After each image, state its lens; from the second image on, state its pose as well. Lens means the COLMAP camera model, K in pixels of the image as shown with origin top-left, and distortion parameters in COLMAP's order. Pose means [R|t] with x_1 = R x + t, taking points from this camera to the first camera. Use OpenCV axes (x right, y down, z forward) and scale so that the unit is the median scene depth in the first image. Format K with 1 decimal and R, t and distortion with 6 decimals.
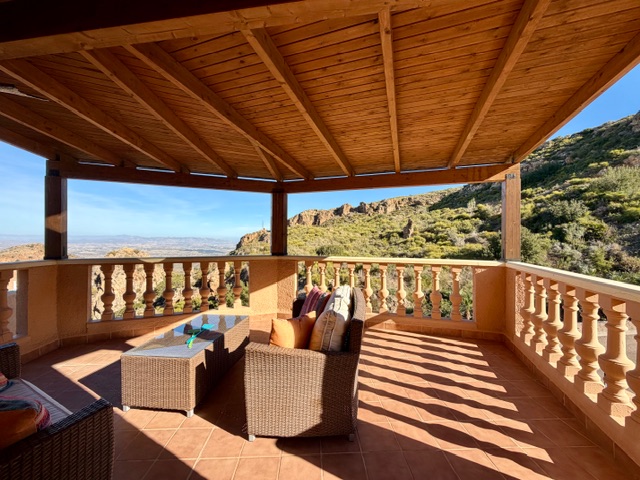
lens RADIAL K [[256.1, 0, 316.3], [0, 256.1, 241.0], [0, 0, 1]] dist [-0.008551, 0.000925]
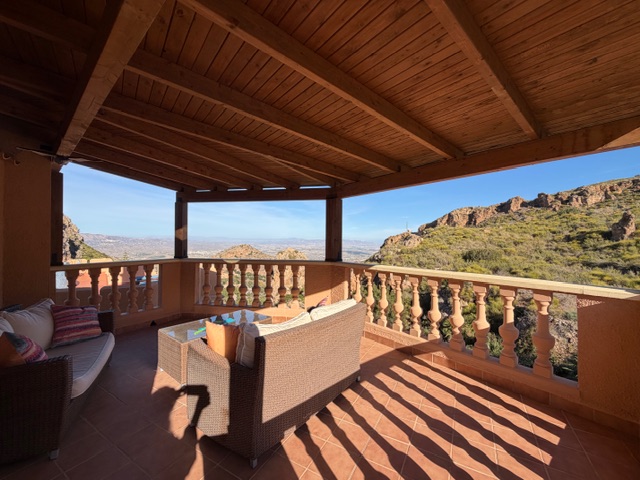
lens RADIAL K [[256.1, 0, 319.4], [0, 256.1, 240.2], [0, 0, 1]] dist [-0.008551, 0.000925]
pose [[0.848671, -0.001679, -0.528918, 0.393996], [-0.004406, 0.999938, -0.010245, -0.018958], [0.528902, 0.011025, 0.848611, 0.152278]]
